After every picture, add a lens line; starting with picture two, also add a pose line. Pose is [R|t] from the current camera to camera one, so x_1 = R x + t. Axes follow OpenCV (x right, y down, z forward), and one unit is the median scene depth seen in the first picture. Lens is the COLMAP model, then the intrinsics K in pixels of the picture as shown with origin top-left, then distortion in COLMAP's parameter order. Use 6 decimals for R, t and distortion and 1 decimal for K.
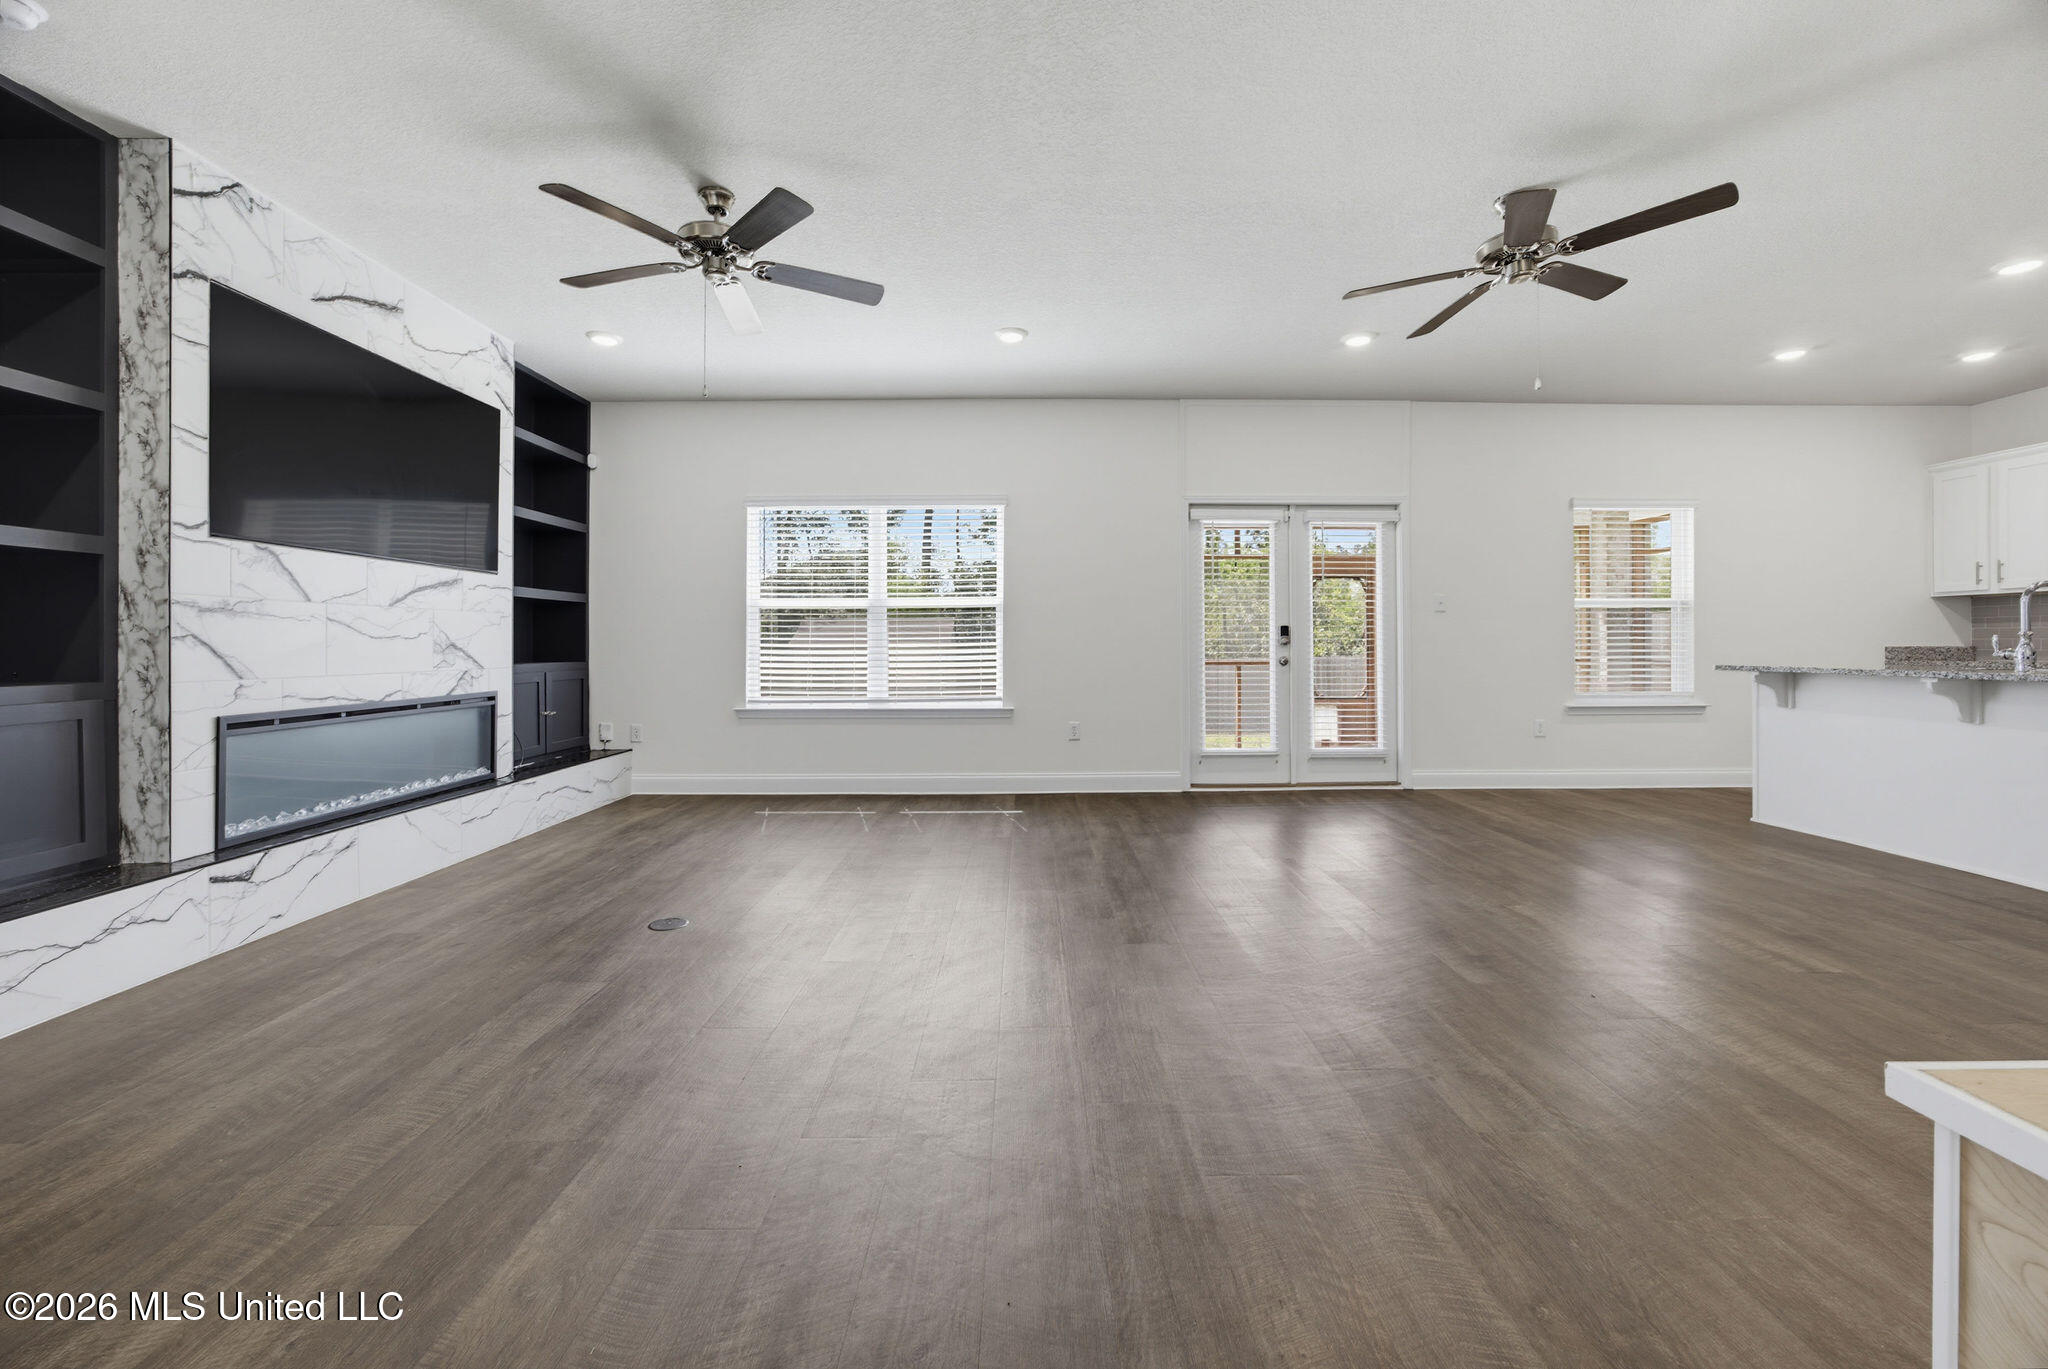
lens RADIAL K [[795.5, 0, 1022.7], [0, 795.5, 647.5], [0, 0, 1]] dist [-0.020528, 0.004106]
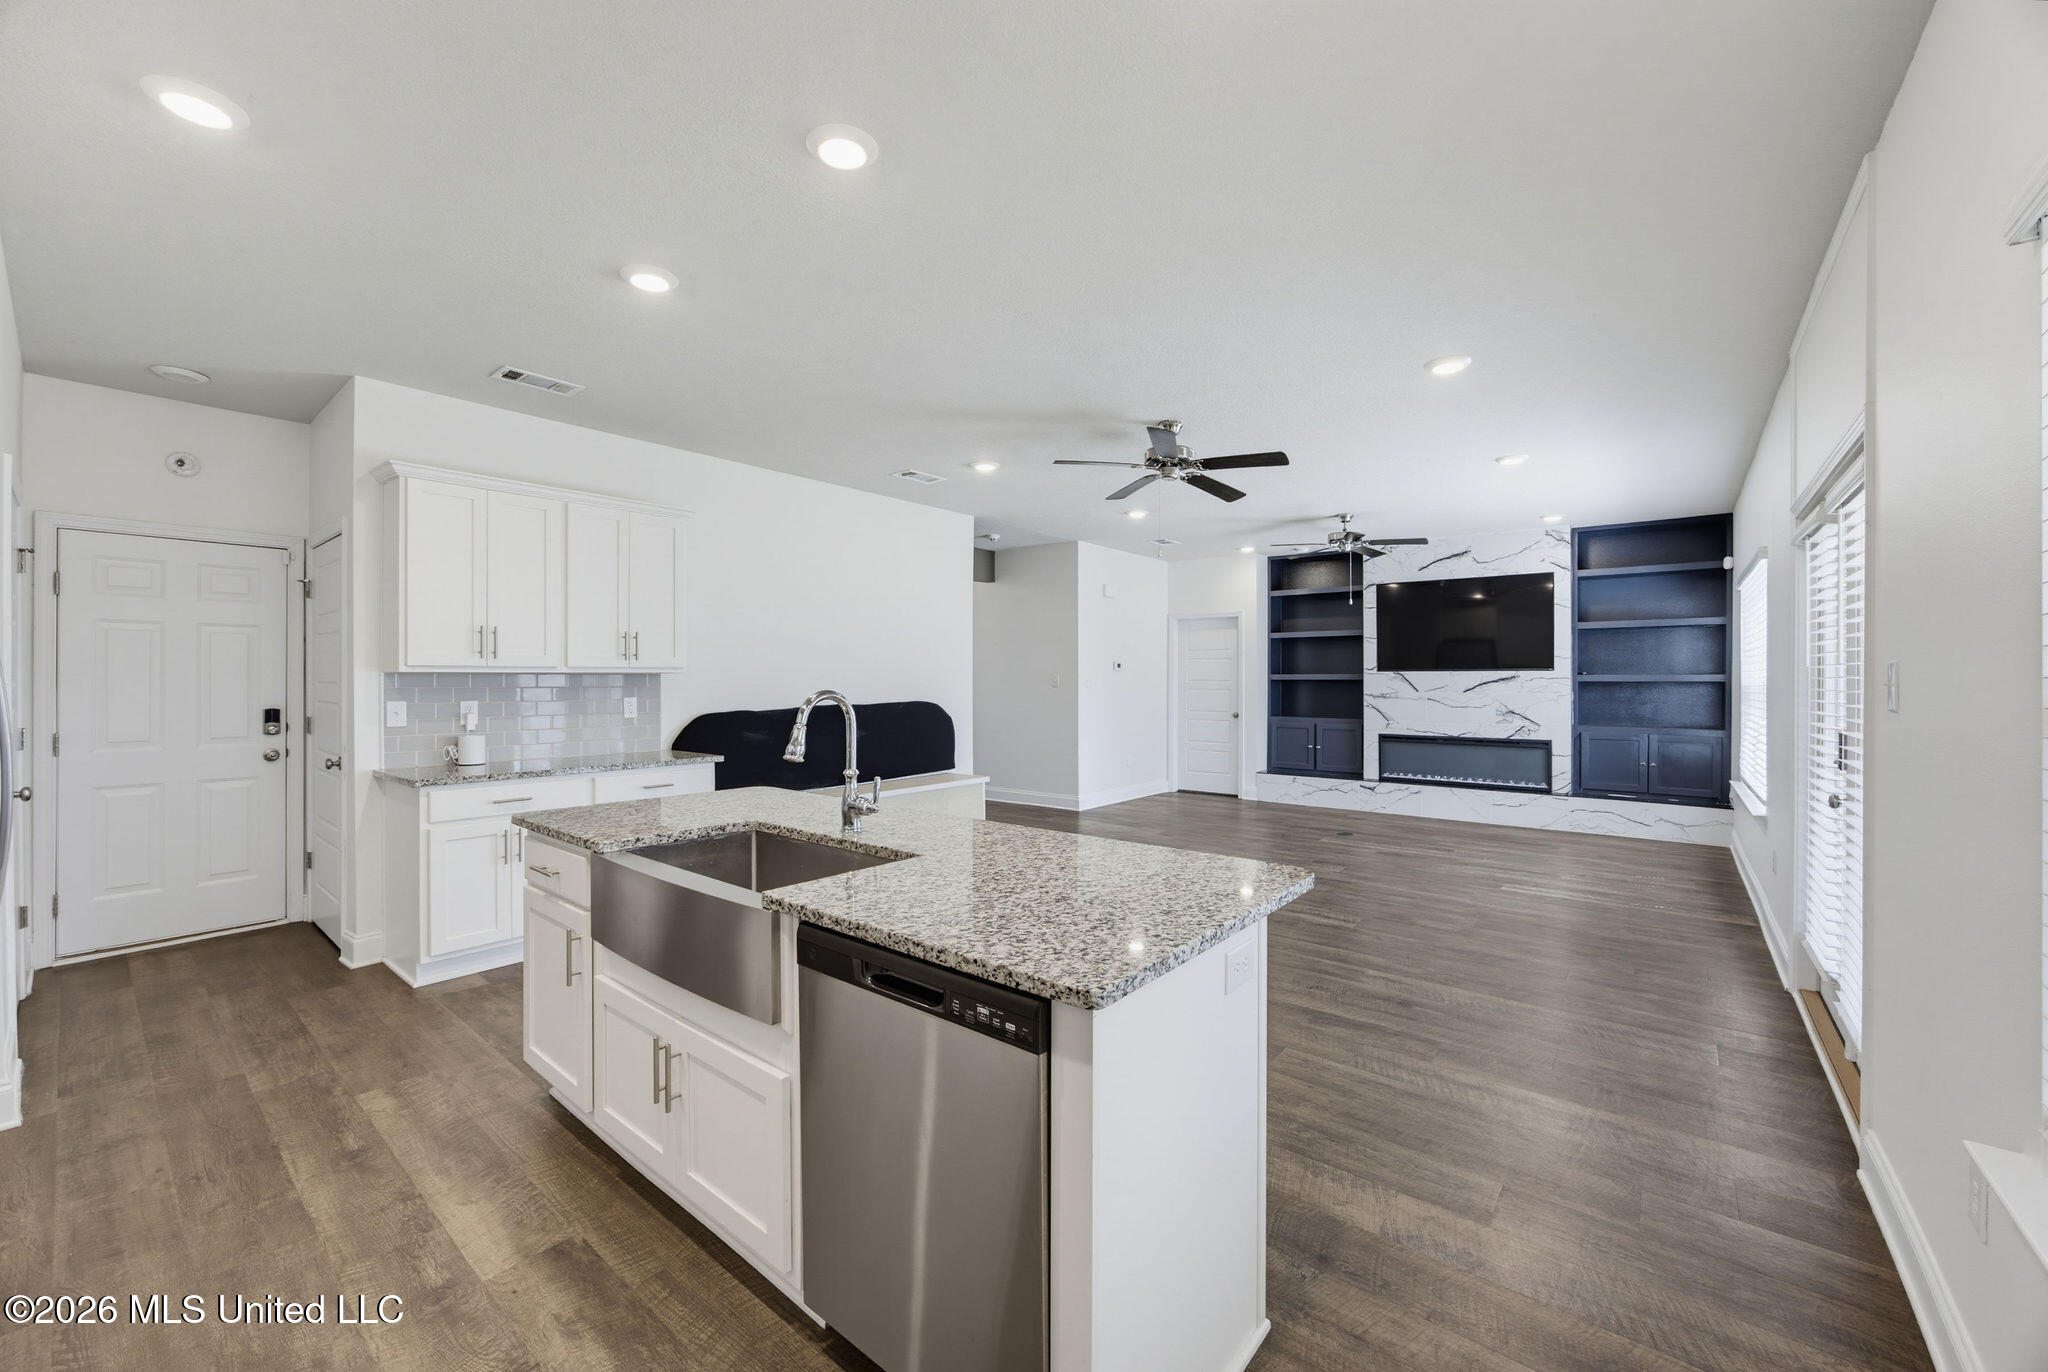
lens RADIAL K [[795.5, 0, 1027.5], [0, 795.5, 683.2], [0, 0, 1]] dist [-0.020528, 0.004106]
pose [[-0.634303, 0.004535, -0.773071, 1.310017], [-0.002107, 0.999969, 0.007595, -0.074686], [0.773081, 0.006446, -0.634274, 1.176609]]
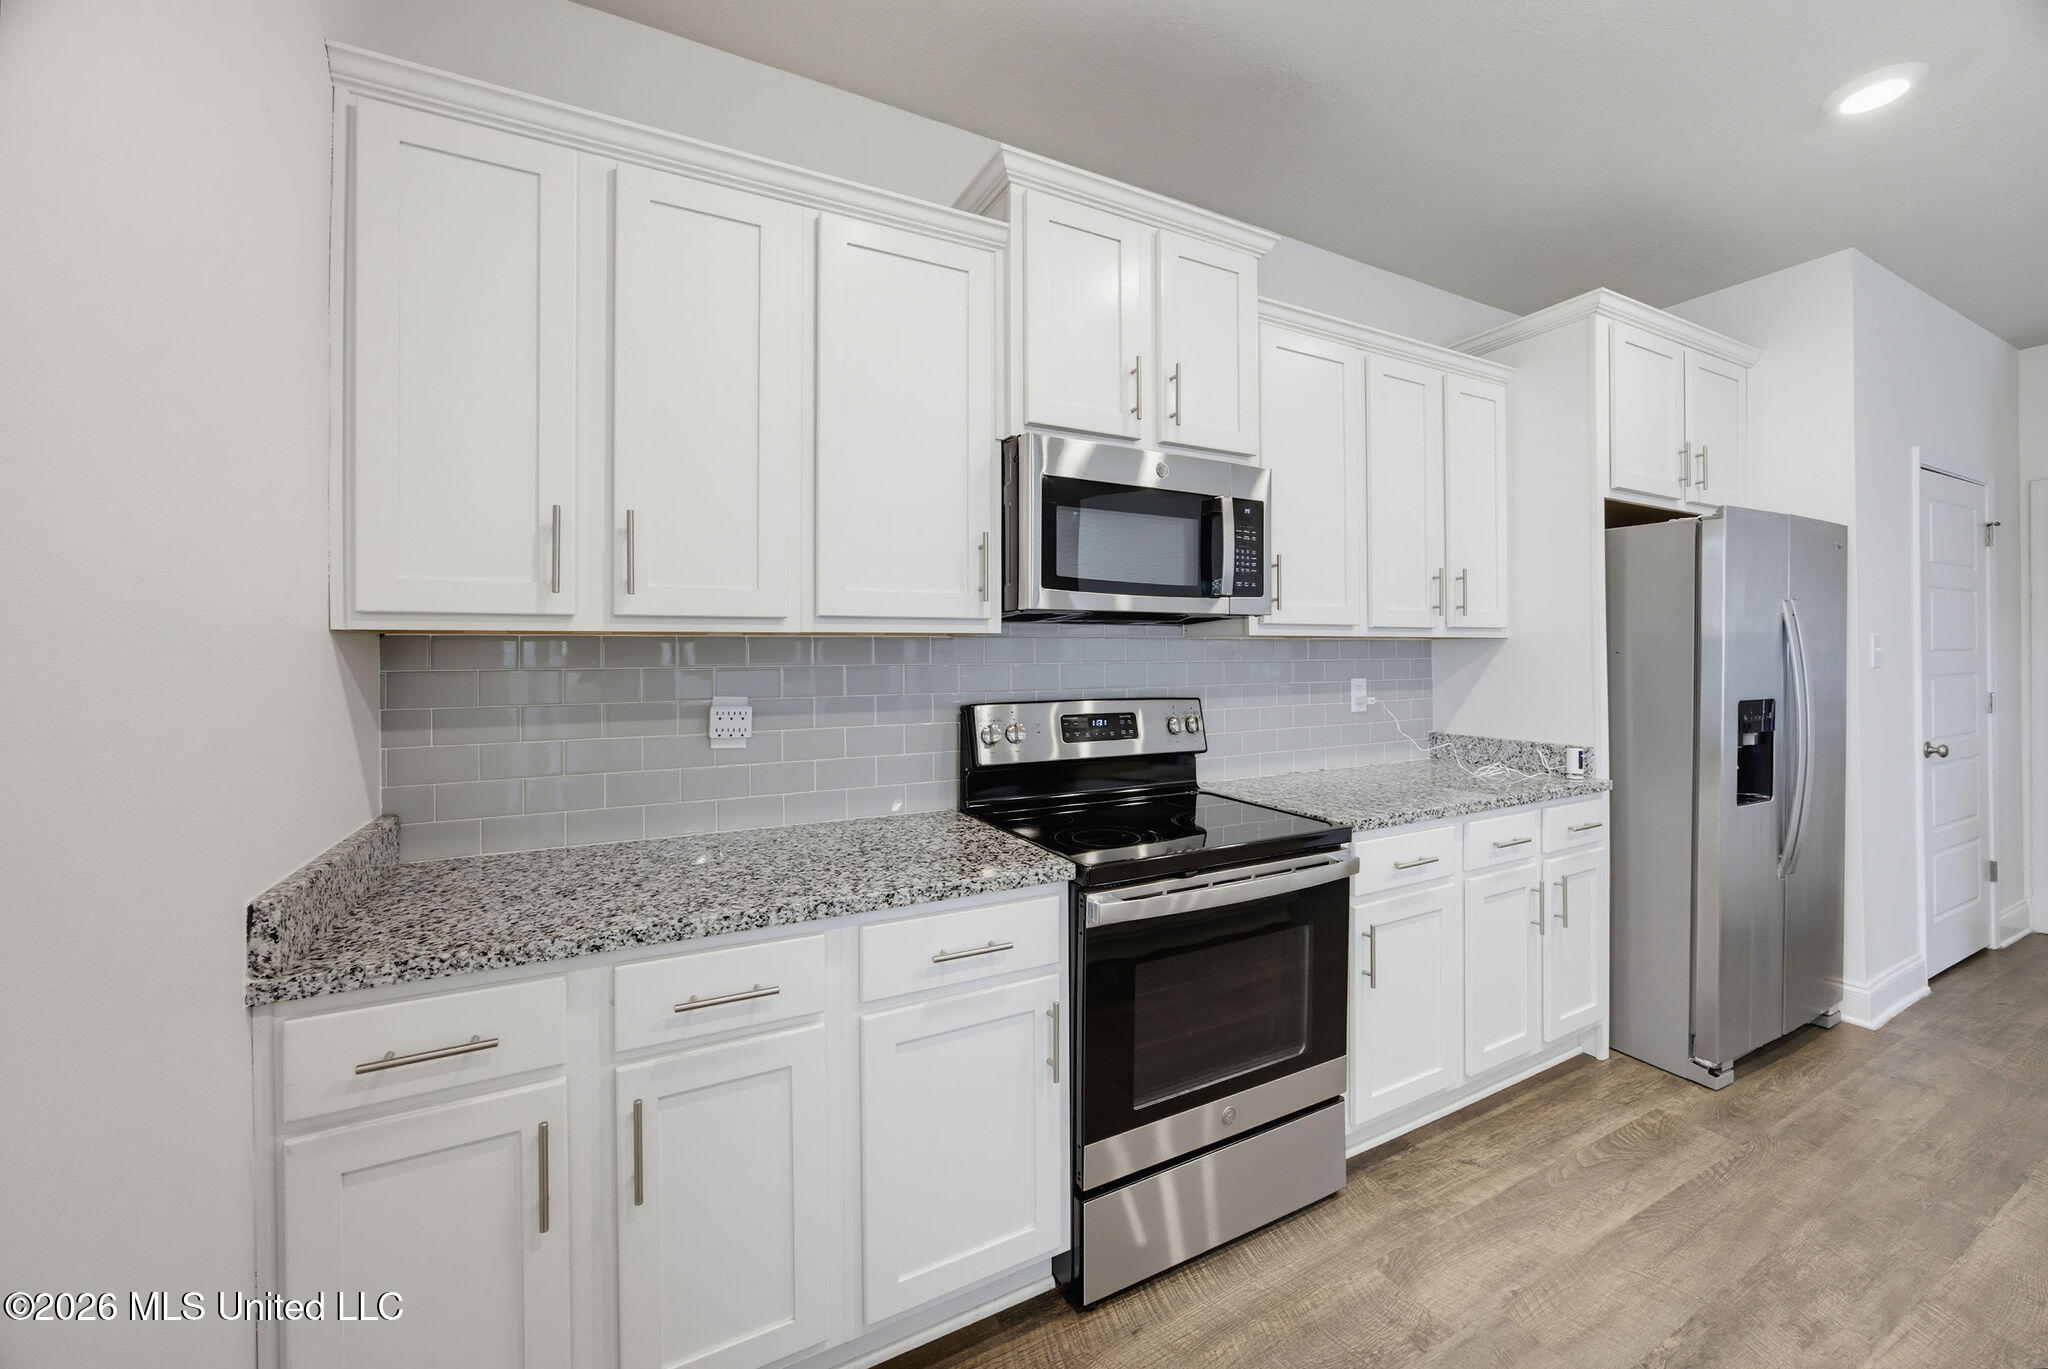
lens RADIAL K [[795.5, 0, 1046.9], [0, 795.5, 644.1], [0, 0, 1]] dist [-0.020528, 0.004106]
pose [[-0.473147, 0.008186, 0.880946, 1.103968], [0.006211, 0.999963, -0.005956, -0.074474], [-0.880962, 0.002654, -0.473180, 1.182829]]
